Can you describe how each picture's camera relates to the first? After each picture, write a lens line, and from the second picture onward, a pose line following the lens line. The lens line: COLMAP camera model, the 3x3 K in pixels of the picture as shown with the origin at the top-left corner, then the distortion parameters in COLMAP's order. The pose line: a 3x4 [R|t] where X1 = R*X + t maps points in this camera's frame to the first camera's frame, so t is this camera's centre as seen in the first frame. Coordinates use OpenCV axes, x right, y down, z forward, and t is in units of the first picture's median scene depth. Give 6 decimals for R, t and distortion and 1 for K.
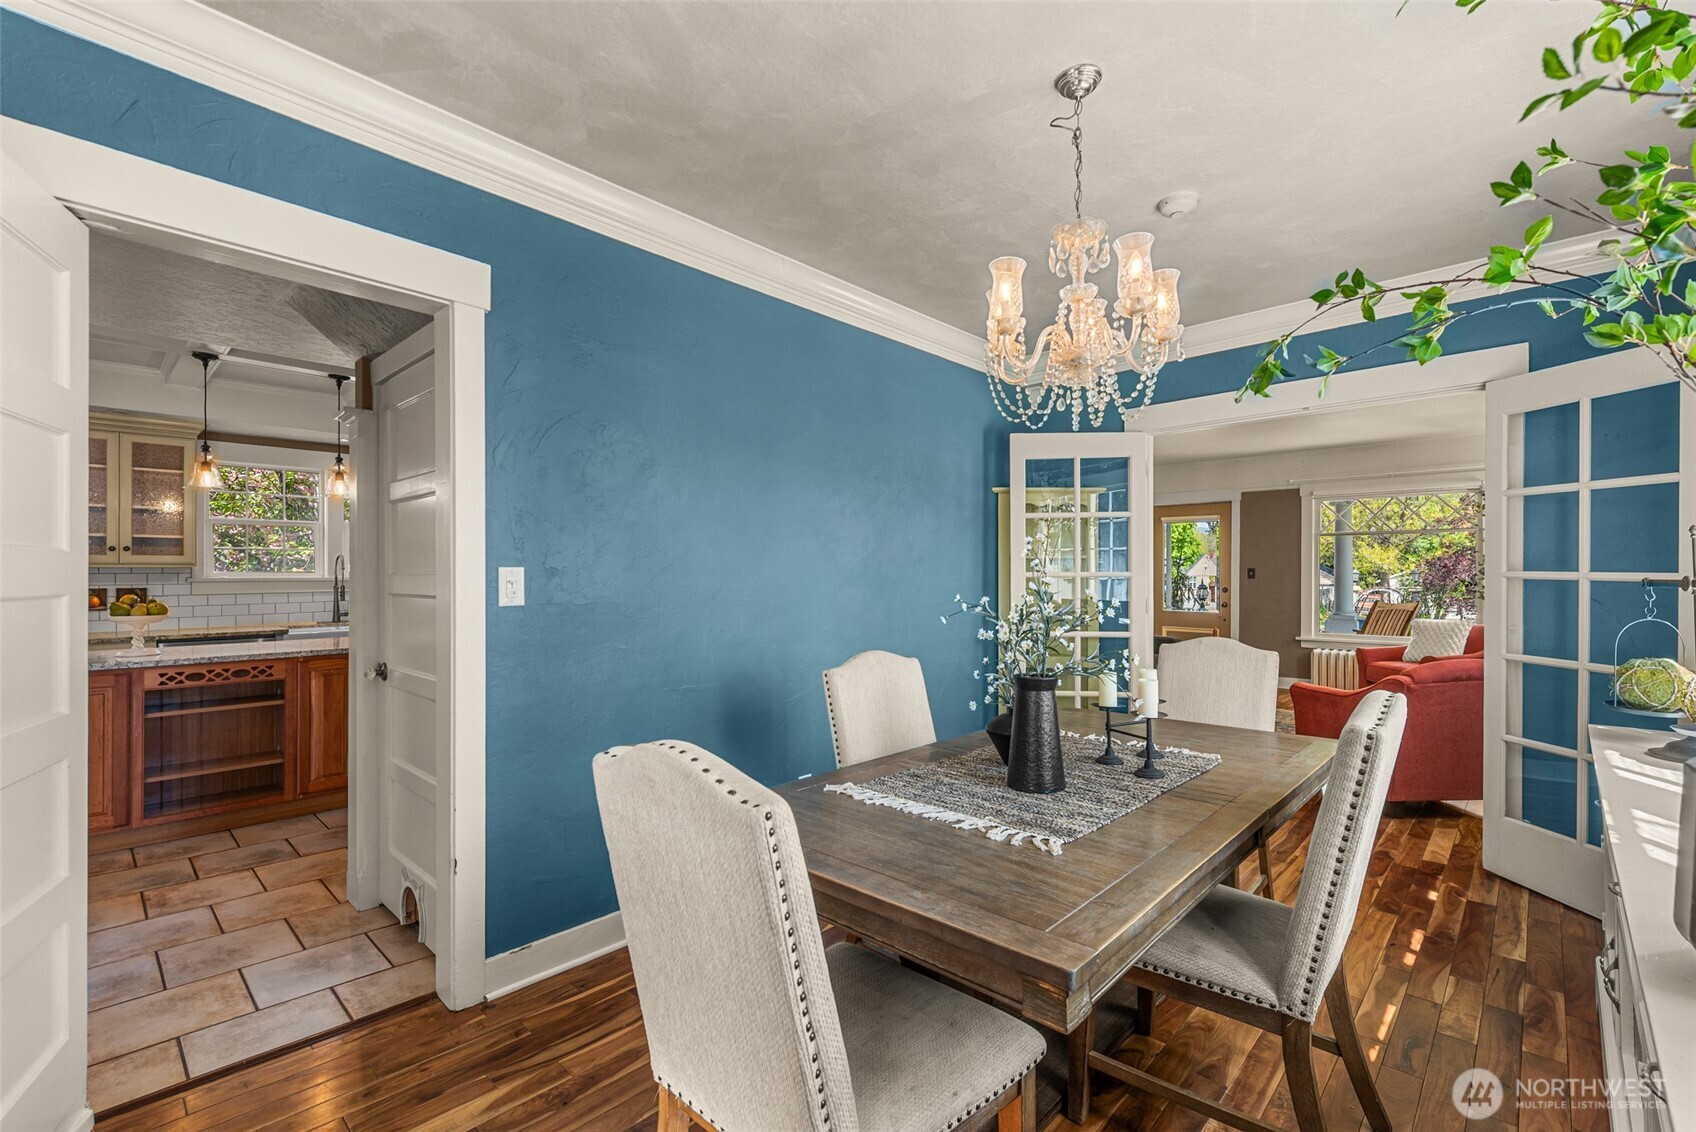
lens RADIAL K [[743.9, 0, 863.9], [0, 743.9, 571.0], [0, 0, 1]] dist [0.001096, 0.000383]
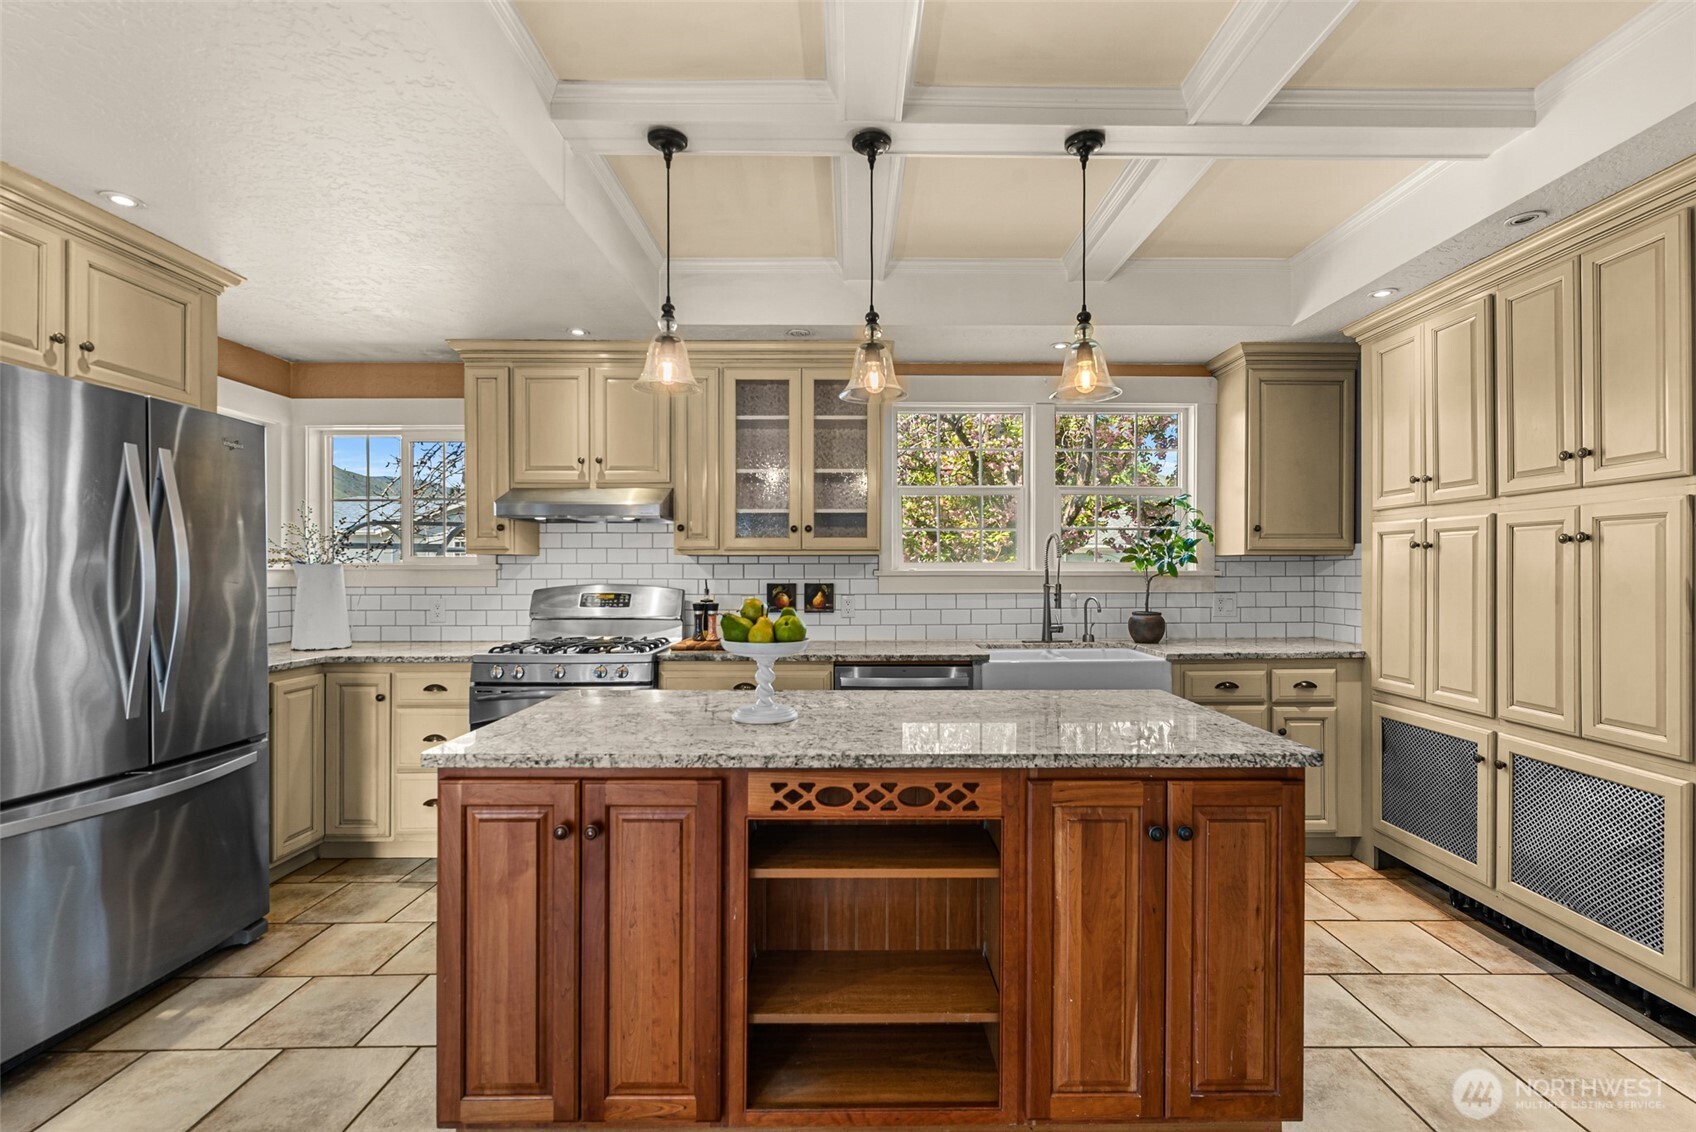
lens RADIAL K [[743.9, 0, 852.1], [0, 743.9, 567.3], [0, 0, 1]] dist [0.001096, 0.000383]
pose [[0.684855, -0.000742, -0.728679, -0.542876], [-0.000935, 0.999998, -0.001897, 0.010831], [0.728679, 0.001980, 0.684852, 0.669994]]
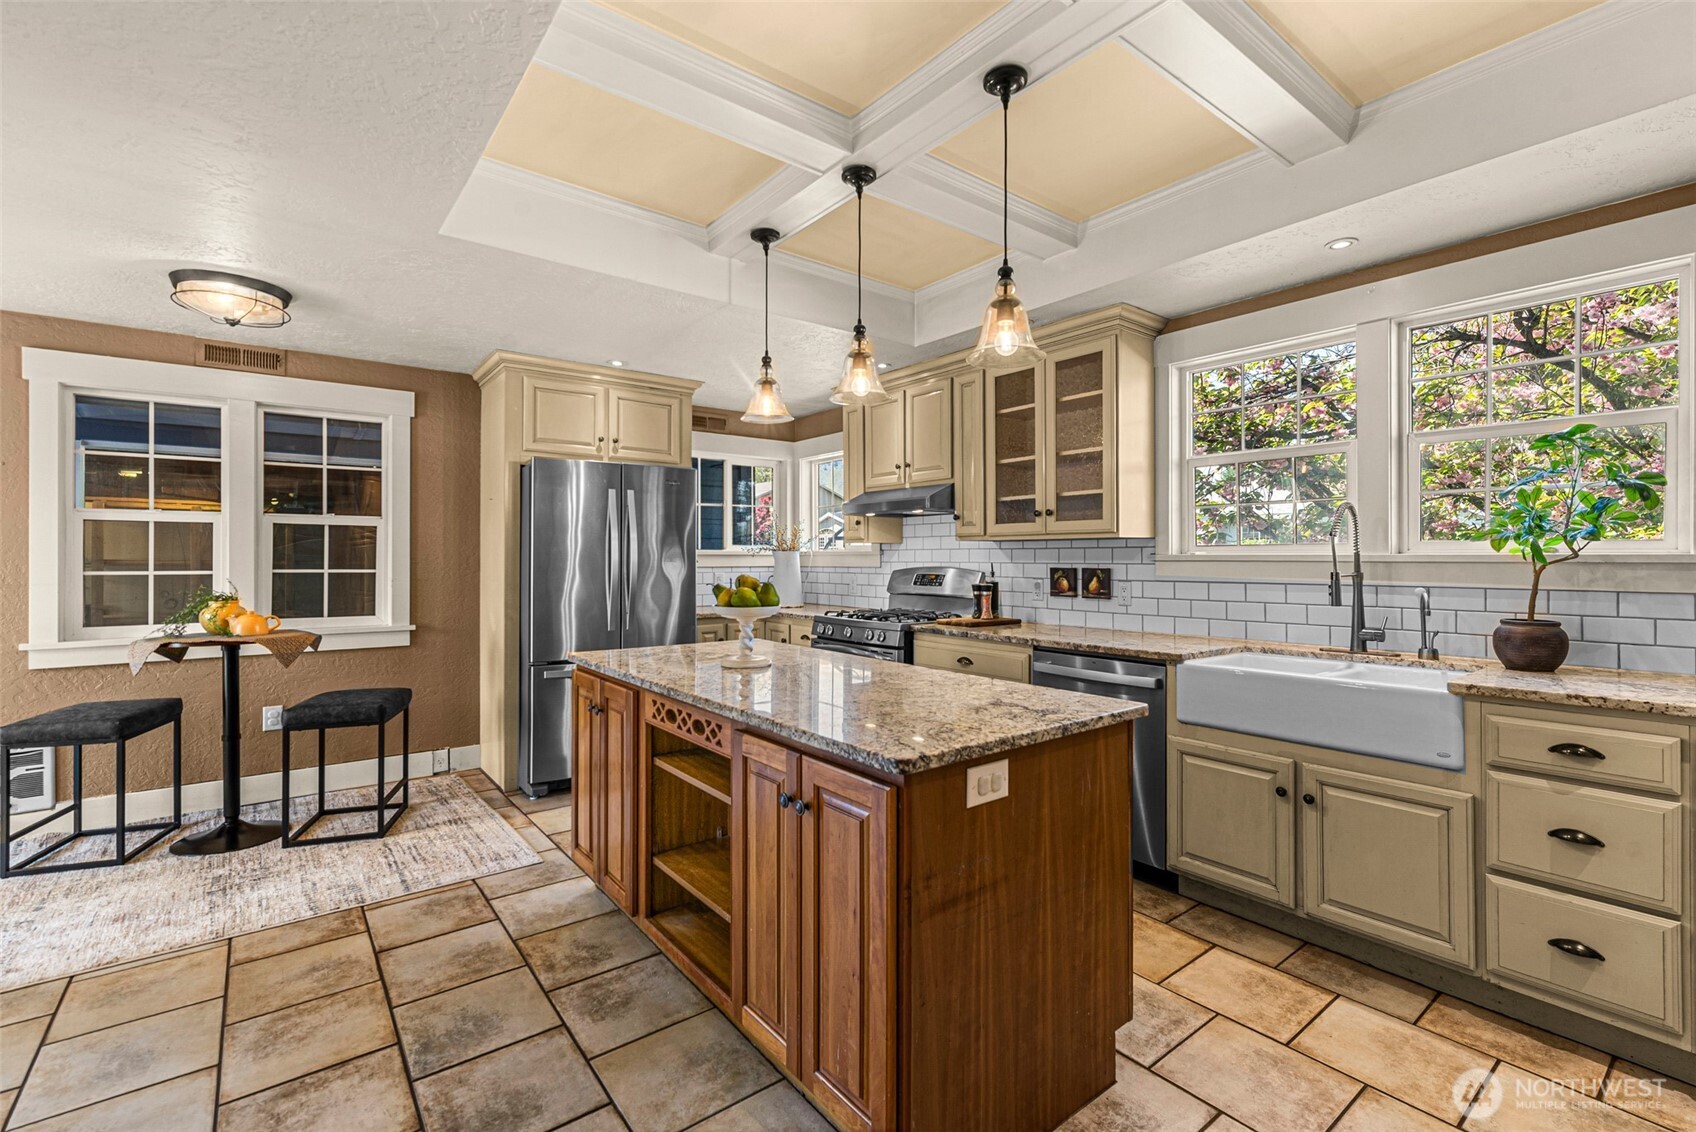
lens RADIAL K [[743.9, 0, 873.2], [0, 743.9, 551.3], [0, 0, 1]] dist [0.001096, 0.000383]
pose [[-0.141492, -0.005222, -0.989926, -0.314605], [0.000362, 0.999986, -0.005327, 0.013719], [0.989939, -0.001112, -0.141488, 1.163133]]
